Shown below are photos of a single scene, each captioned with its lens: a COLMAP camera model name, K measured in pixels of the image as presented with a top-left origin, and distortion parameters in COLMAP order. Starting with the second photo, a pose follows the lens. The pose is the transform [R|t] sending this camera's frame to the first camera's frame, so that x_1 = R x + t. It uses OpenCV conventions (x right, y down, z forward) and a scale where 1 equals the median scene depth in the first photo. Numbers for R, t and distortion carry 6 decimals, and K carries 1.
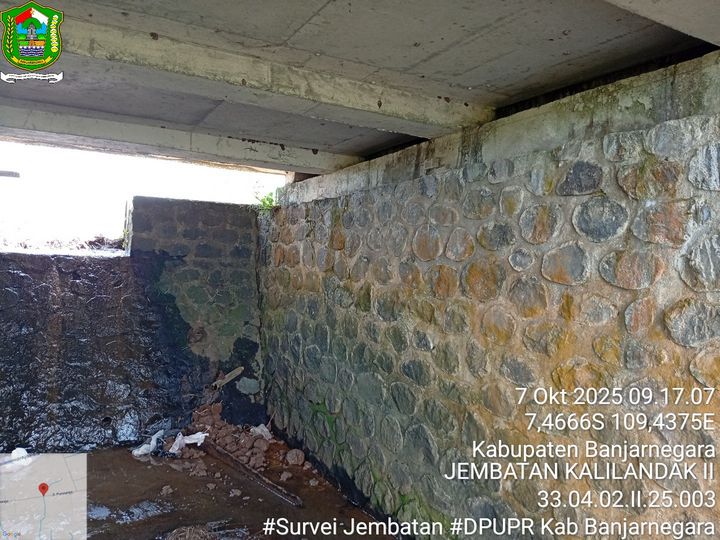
lens RADIAL K [[549.2, 0, 360.0], [0, 549.2, 270.0], [0, 0, 1]] dist [0.114020, -0.241531]
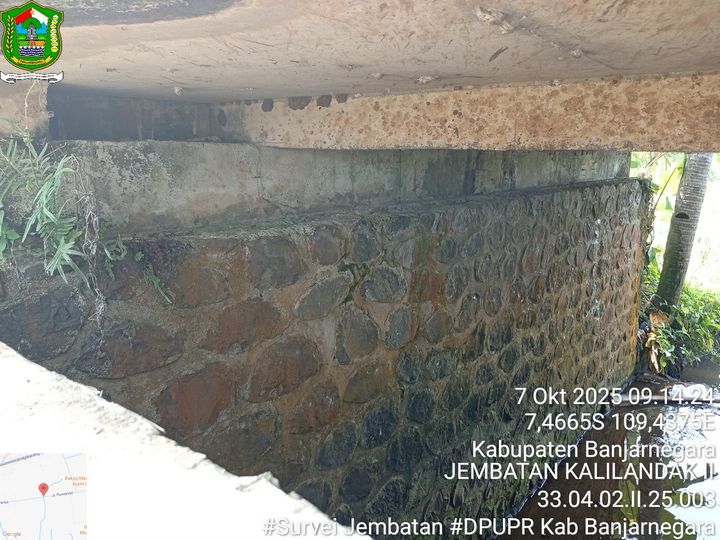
lens RADIAL K [[549.2, 0, 360.0], [0, 549.2, 270.0], [0, 0, 1]] dist [0.114020, -0.241531]
pose [[-0.368944, -0.234846, 0.899293, -0.668272], [-0.019473, 0.969293, 0.245137, -0.261947], [-0.929247, 0.072930, -0.362188, 1.535127]]
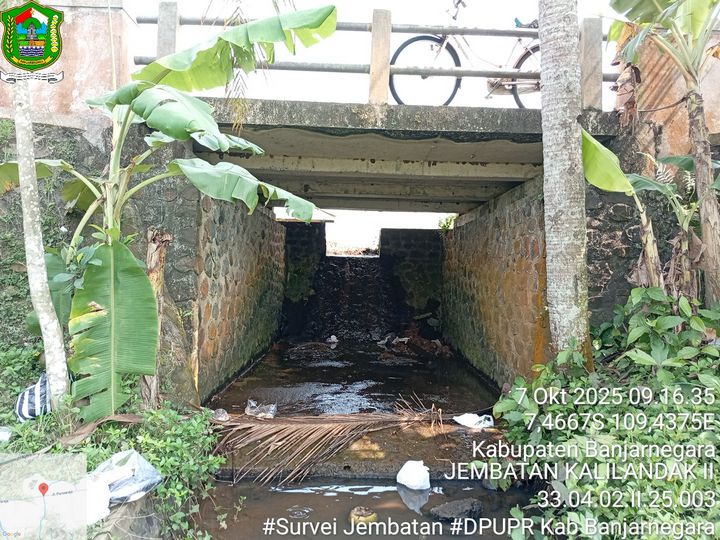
lens RADIAL K [[549.2, 0, 360.0], [0, 549.2, 270.0], [0, 0, 1]] dist [0.114020, -0.241531]
pose [[0.881448, -0.009071, -0.472193, 0.740849], [-0.002406, 0.999716, -0.023696, 0.107827], [0.472274, 0.022023, 0.881176, -1.273183]]
